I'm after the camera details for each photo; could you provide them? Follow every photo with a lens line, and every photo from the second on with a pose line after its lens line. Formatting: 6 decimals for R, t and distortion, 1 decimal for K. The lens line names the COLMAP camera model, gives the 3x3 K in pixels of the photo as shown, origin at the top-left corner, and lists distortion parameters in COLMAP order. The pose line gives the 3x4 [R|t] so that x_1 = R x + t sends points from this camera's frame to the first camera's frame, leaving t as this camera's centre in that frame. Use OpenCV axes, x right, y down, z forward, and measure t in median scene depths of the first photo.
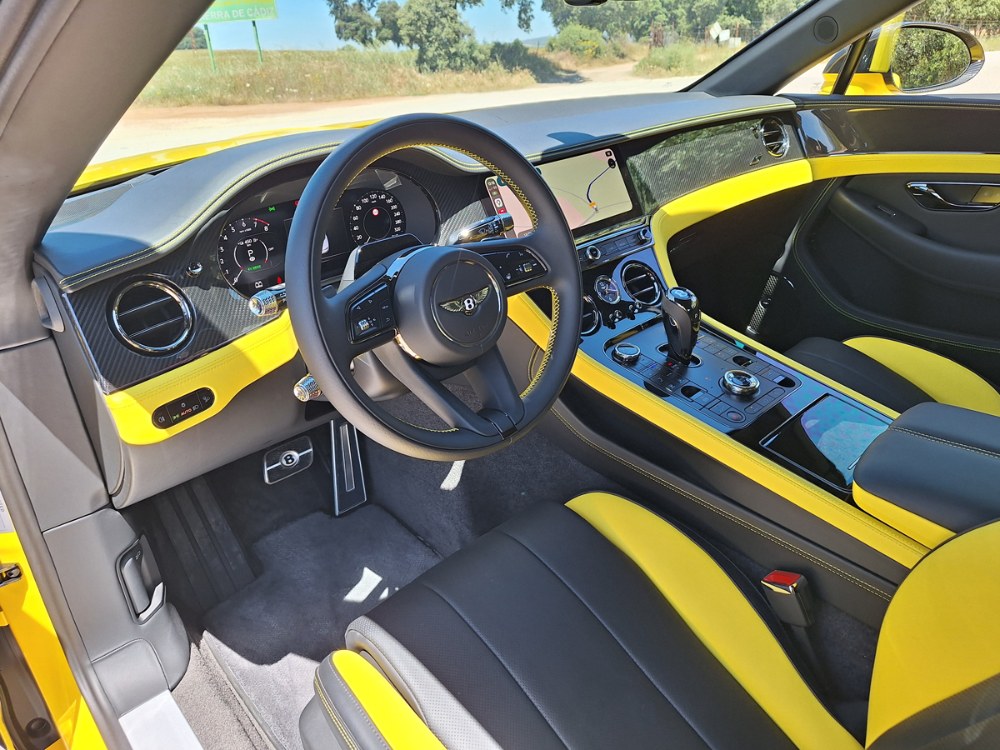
lens RADIAL K [[701.1, 0, 492.3], [0, 701.1, 372.0], [0, 0, 1]] dist [0.013350, -0.031062]
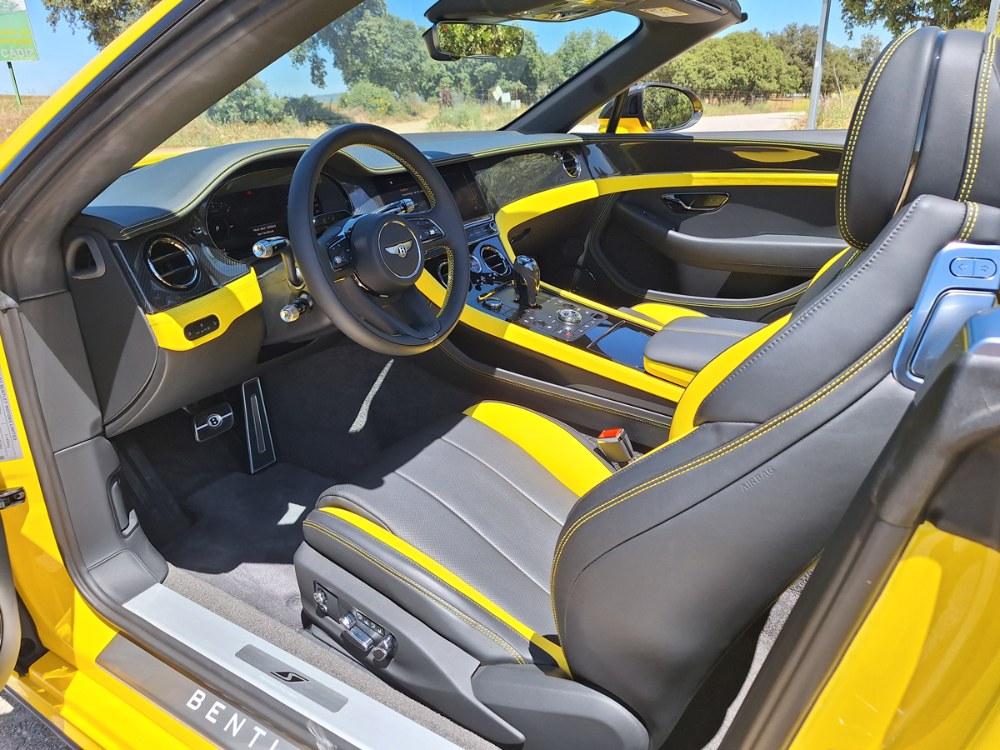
lens RADIAL K [[701.1, 0, 491.1], [0, 701.1, 367.1], [0, 0, 1]] dist [0.013350, -0.031062]
pose [[0.962562, -0.065409, 0.263051, -0.128257], [0.085268, 0.994250, -0.064787, 0.131963], [-0.257301, 0.084791, 0.962604, -0.232169]]
